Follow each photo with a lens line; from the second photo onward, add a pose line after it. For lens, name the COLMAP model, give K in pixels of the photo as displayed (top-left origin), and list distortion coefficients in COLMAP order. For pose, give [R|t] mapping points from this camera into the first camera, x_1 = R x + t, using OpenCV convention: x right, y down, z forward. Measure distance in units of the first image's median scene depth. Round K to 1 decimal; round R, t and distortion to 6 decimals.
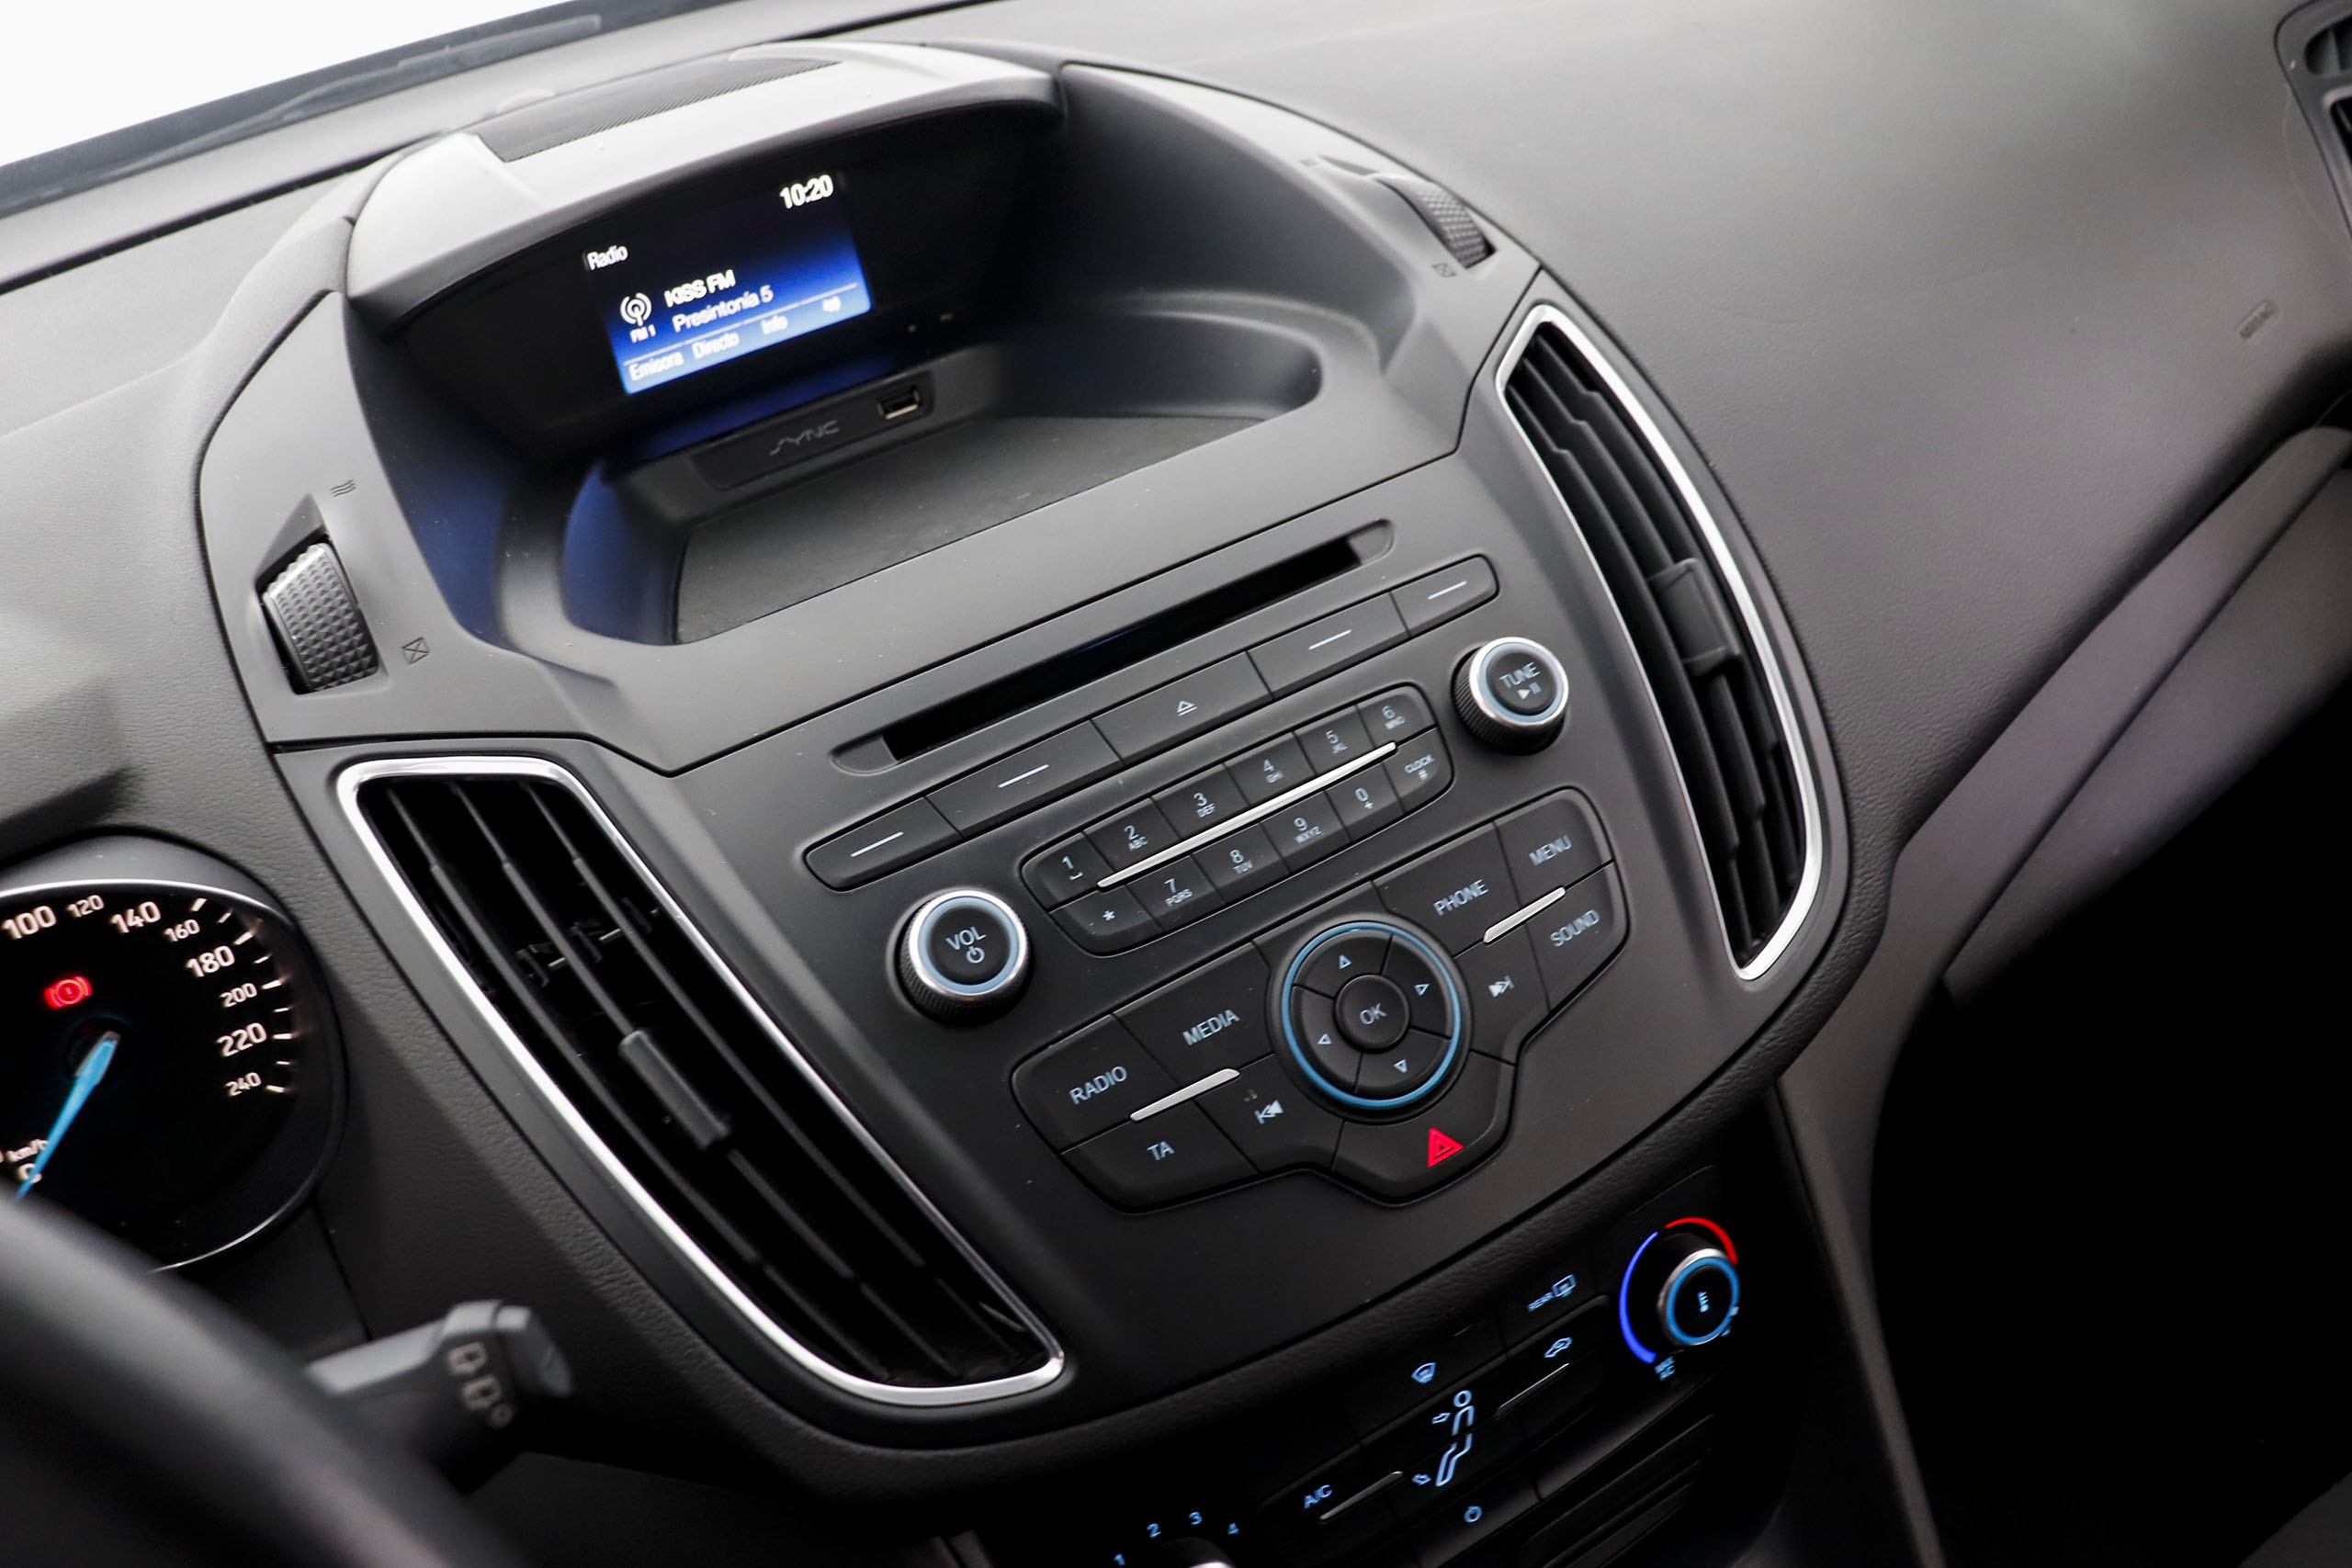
lens RADIAL K [[1930.2, 0, 1171.3], [0, 1930.2, 787.0], [0, 0, 1]] dist [-0.186854, 0.162166]
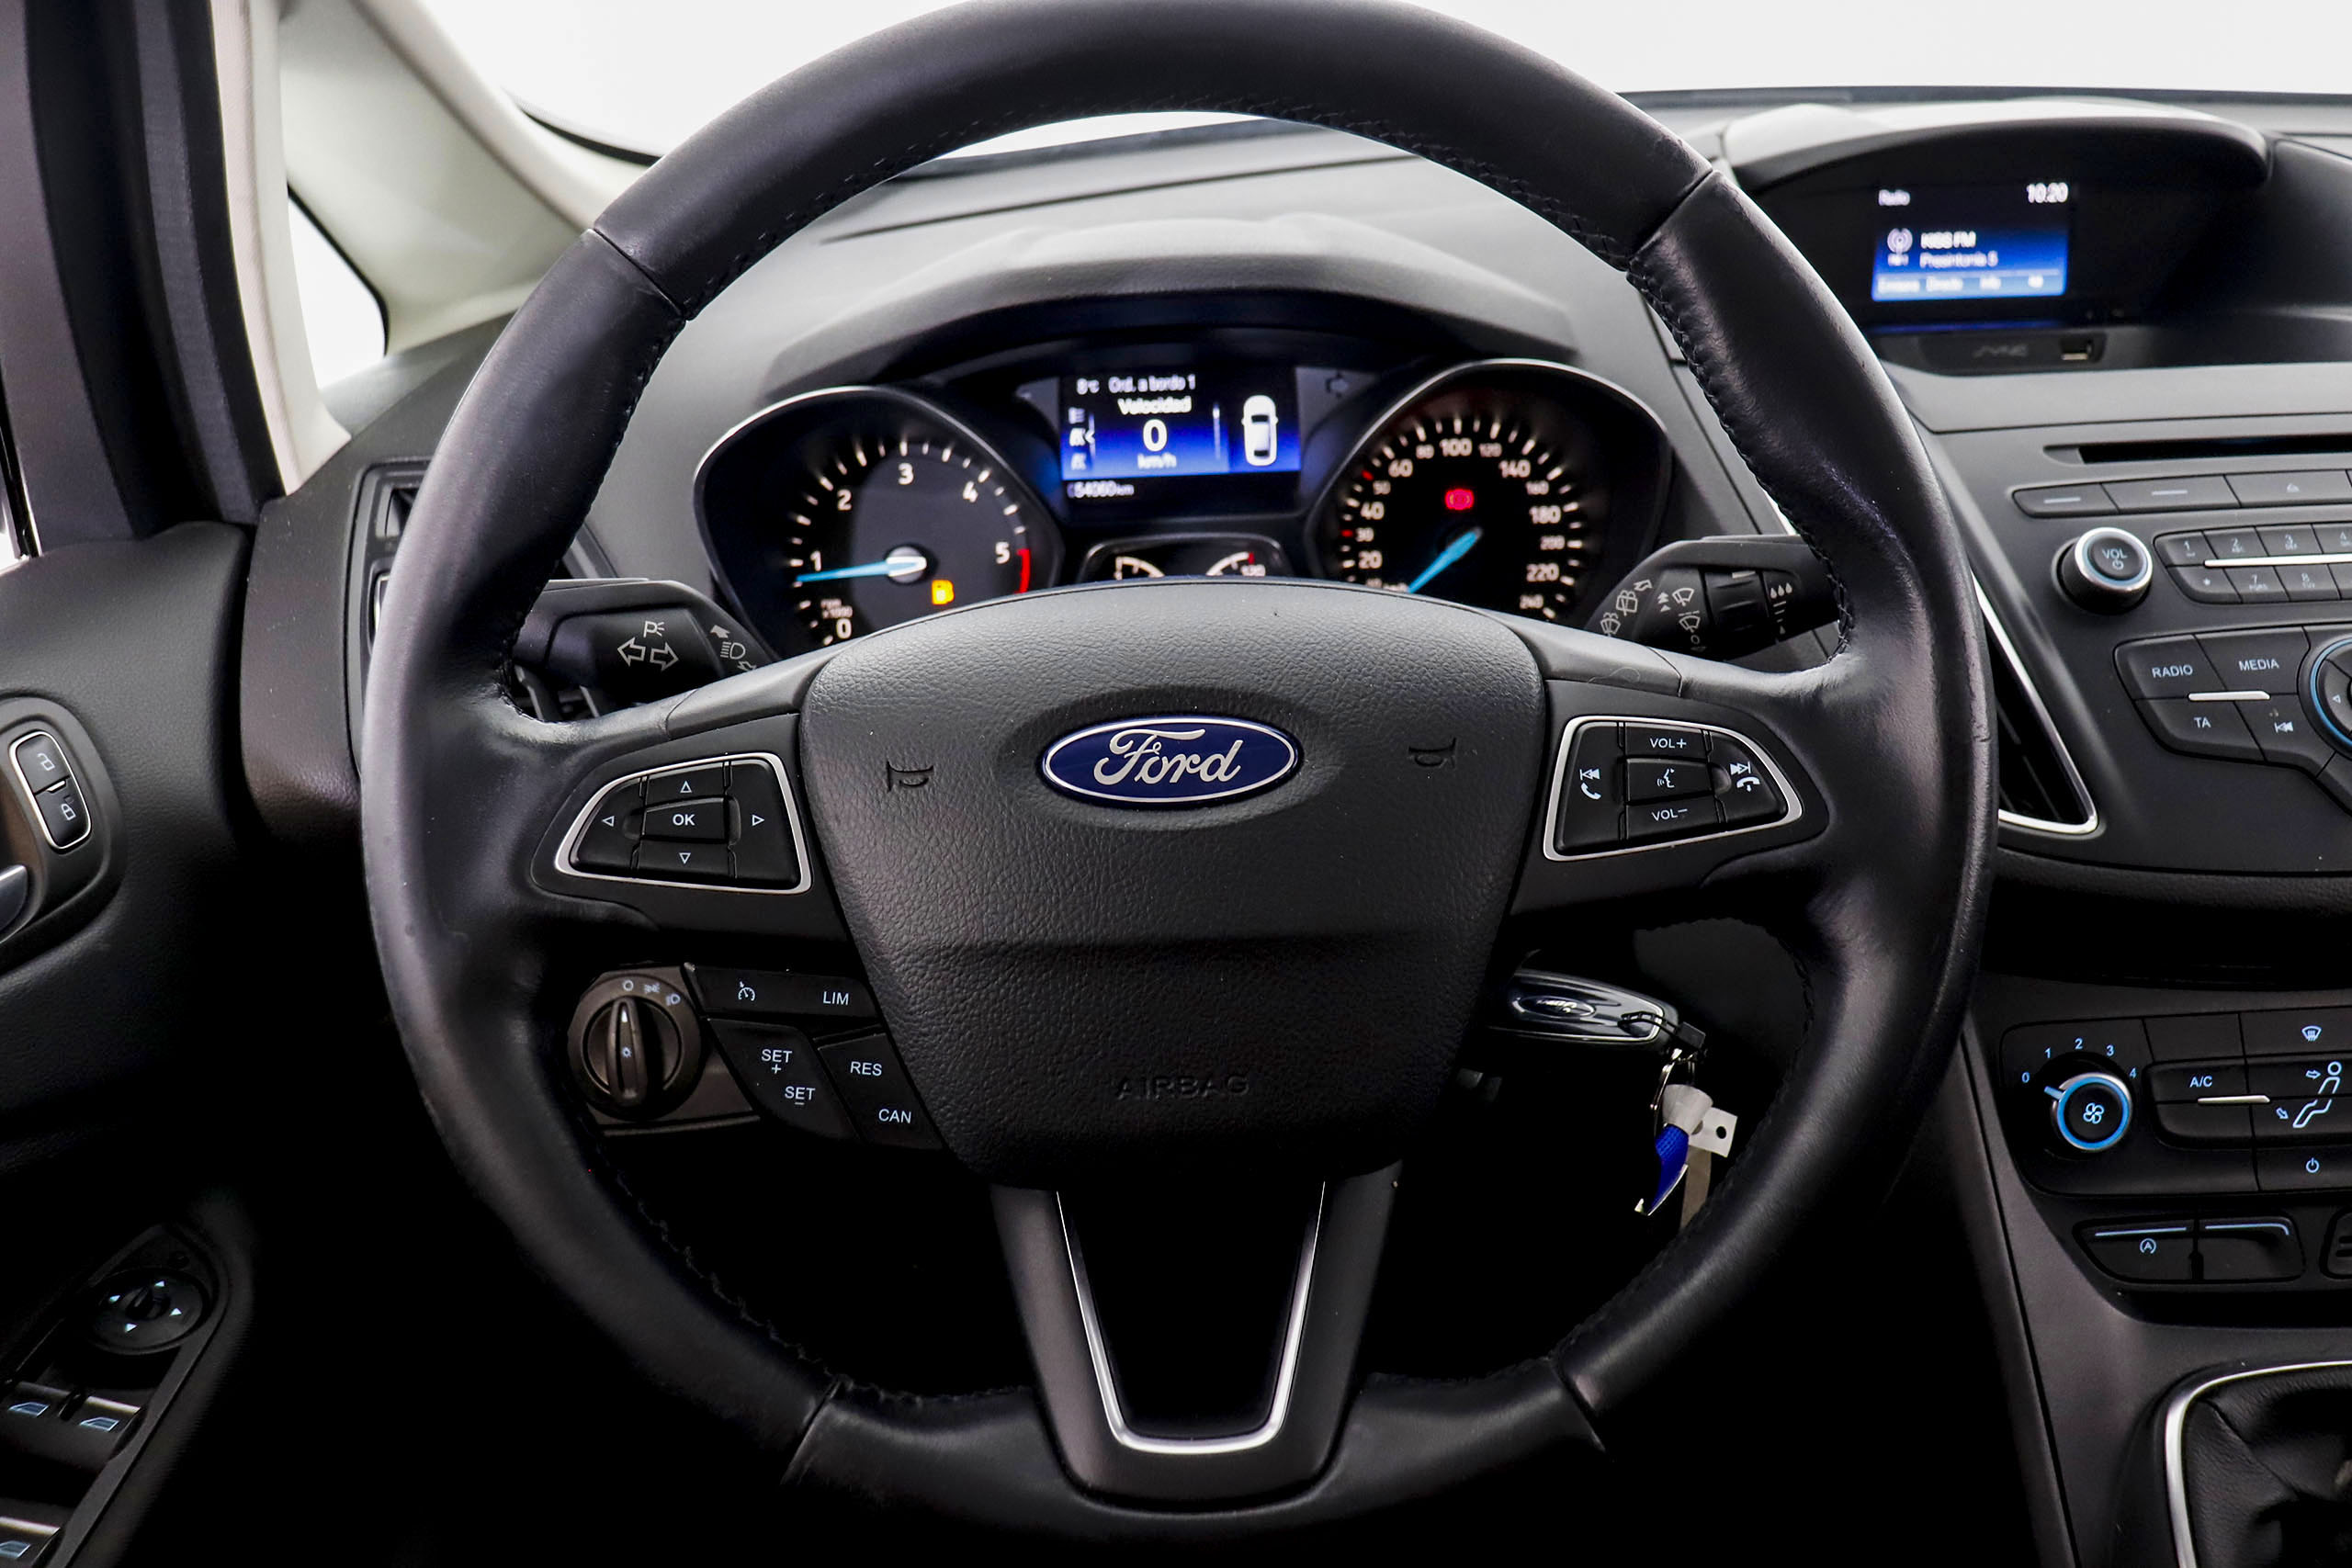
lens RADIAL K [[1924.0, 0, 1172.6], [0, 1924.0, 777.6], [0, 0, 1]] dist [-0.177710, 0.153893]
pose [[0.854213, 0.303548, -0.422113, -0.057243], [-0.350244, 0.935978, -0.035698, 0.455178], [0.384252, 0.178337, 0.905840, -0.482053]]
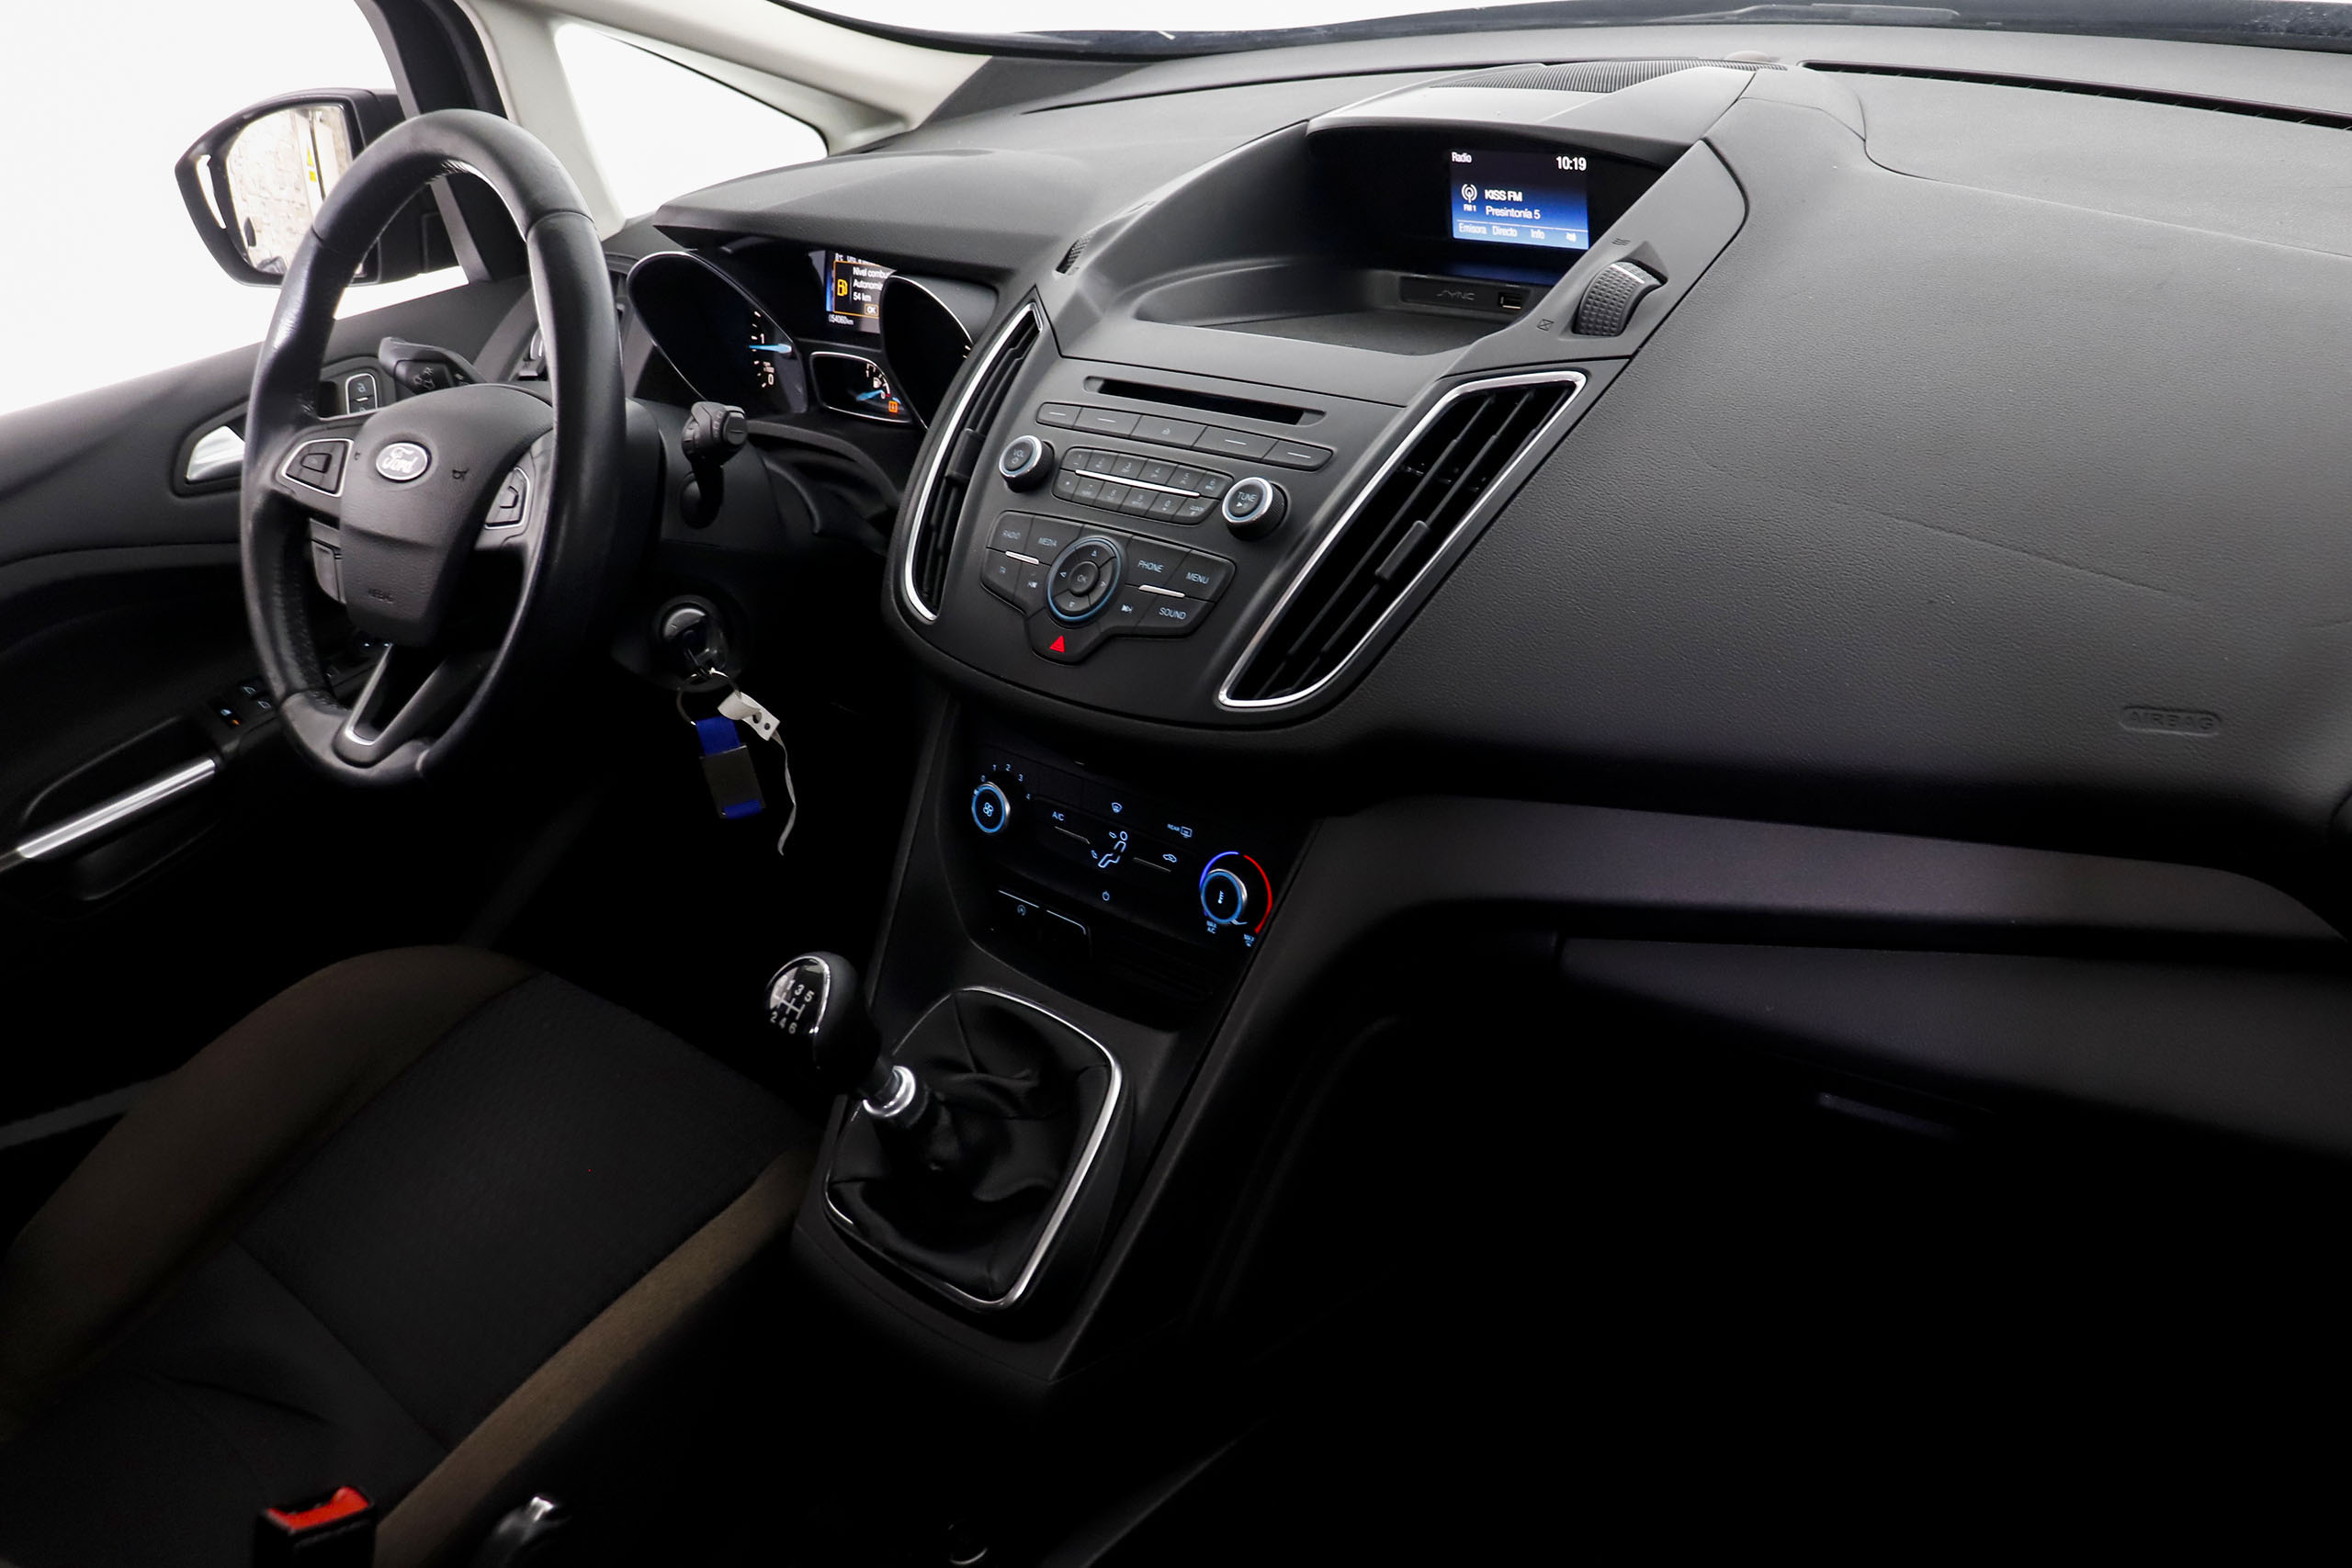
lens RADIAL K [[1930.2, 0, 1171.3], [0, 1930.2, 787.0], [0, 0, 1]] dist [-0.186854, 0.162166]
pose [[0.310629, 0.560235, -0.767884, 1.595566], [-0.454534, 0.797046, 0.397640, -0.494243], [0.834811, 0.225511, 0.502231, 0.061494]]
